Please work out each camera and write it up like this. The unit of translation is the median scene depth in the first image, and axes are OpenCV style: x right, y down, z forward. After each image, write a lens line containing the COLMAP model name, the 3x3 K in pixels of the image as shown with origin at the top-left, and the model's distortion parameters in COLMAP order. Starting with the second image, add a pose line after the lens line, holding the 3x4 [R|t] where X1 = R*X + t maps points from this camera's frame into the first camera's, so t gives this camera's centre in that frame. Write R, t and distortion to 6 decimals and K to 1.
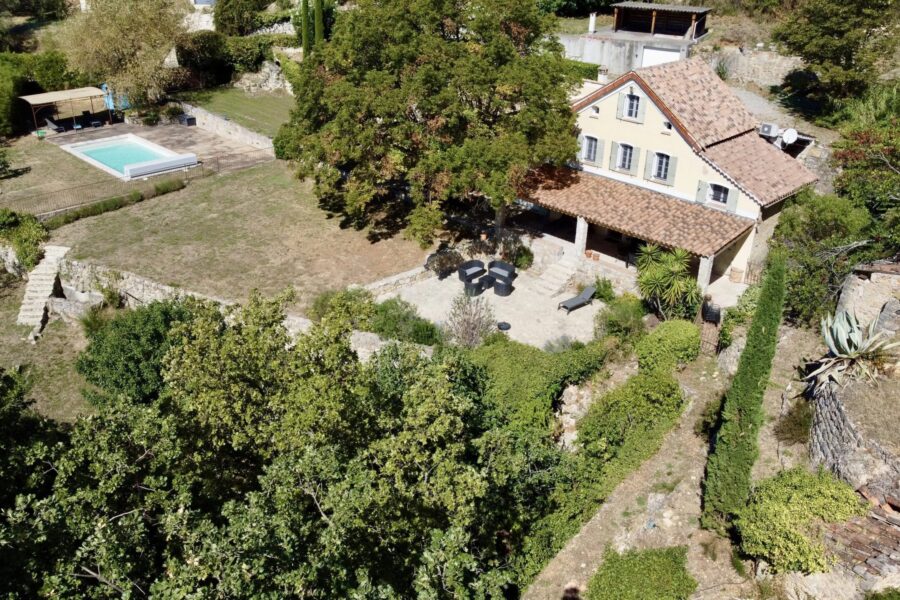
lens RADIAL K [[799.2, 0, 450.5], [0, 799.2, 299.0], [0, 0, 1]] dist [-0.030652, 0.016001]
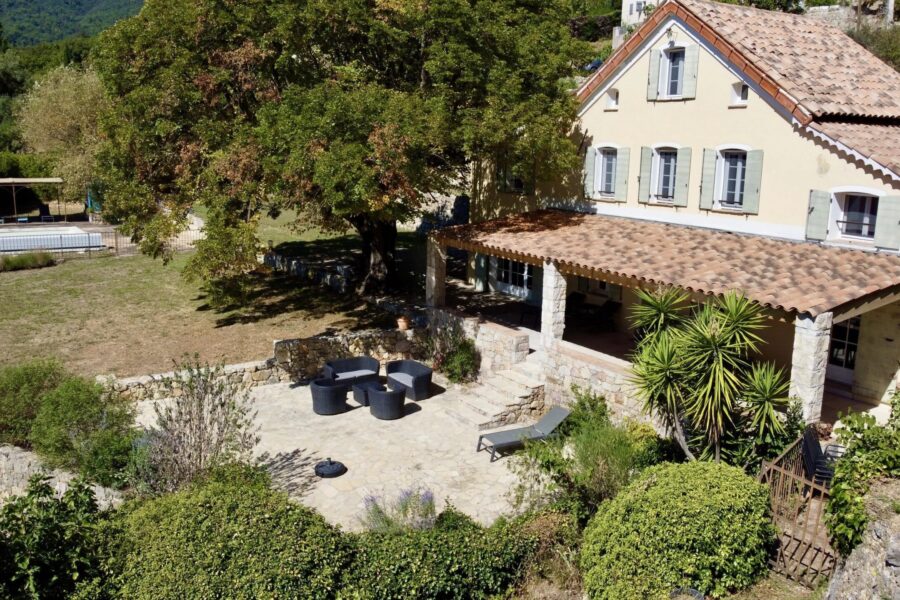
lens RADIAL K [[799.2, 0, 448.1], [0, 799.2, 303.5], [0, 0, 1]] dist [-0.030652, 0.016001]
pose [[0.973598, 0.035193, -0.225540, 0.208117], [-0.093529, 0.962802, -0.253506, 0.046861], [0.208229, 0.267907, 0.940673, 0.528304]]
